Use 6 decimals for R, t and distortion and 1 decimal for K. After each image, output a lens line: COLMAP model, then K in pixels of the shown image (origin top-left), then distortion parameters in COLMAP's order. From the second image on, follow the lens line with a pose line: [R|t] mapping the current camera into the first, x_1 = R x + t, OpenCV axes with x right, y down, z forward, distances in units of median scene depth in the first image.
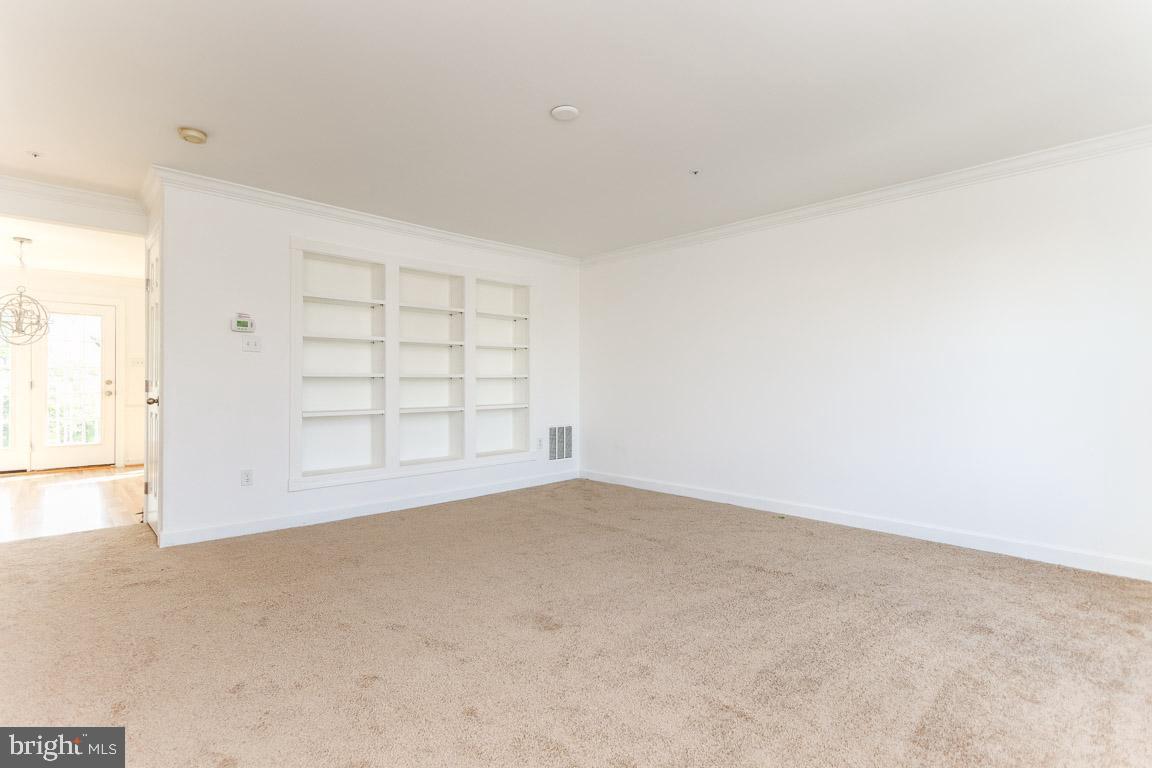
lens RADIAL K [[529.4, 0, 576.0], [0, 529.4, 384.0], [0, 0, 1]] dist [0.043406, -0.018069]
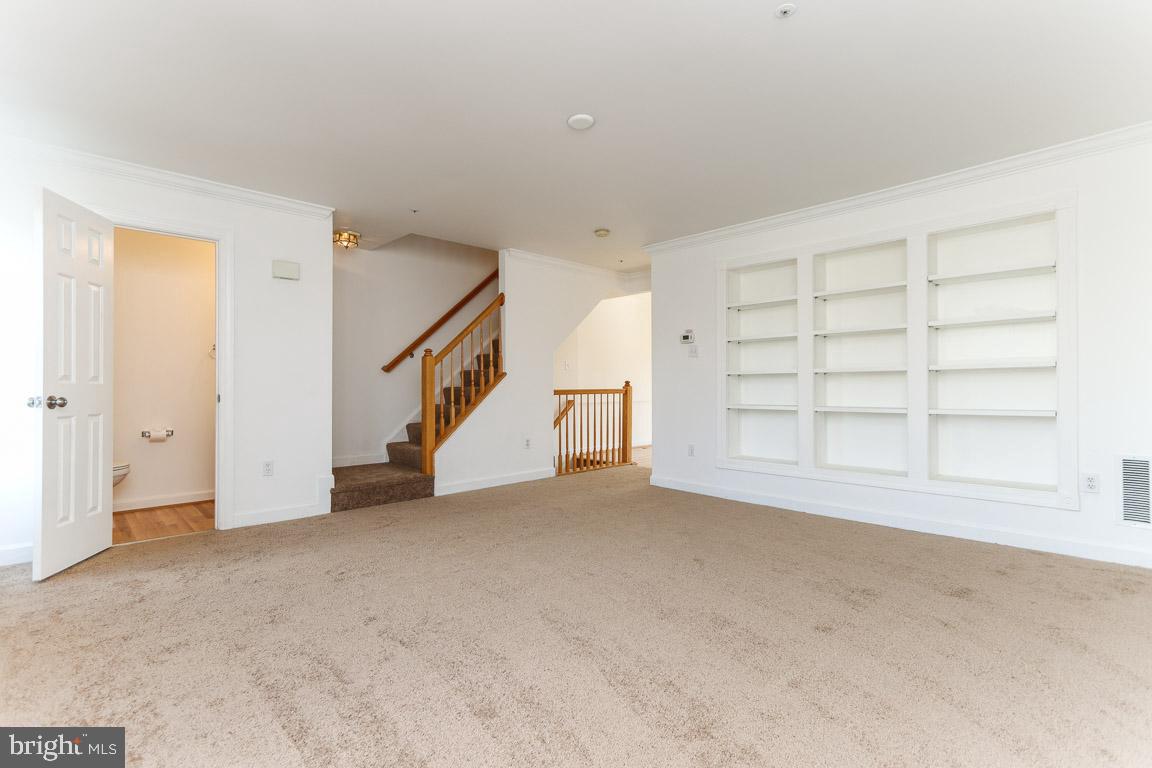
lens RADIAL K [[529.4, 0, 576.0], [0, 529.4, 384.0], [0, 0, 1]] dist [0.043406, -0.018069]
pose [[0.036308, 0.004362, -0.999331, 0.649739], [0.011939, 0.999917, 0.004798, -0.002493], [0.999269, -0.012105, 0.036253, 0.594562]]
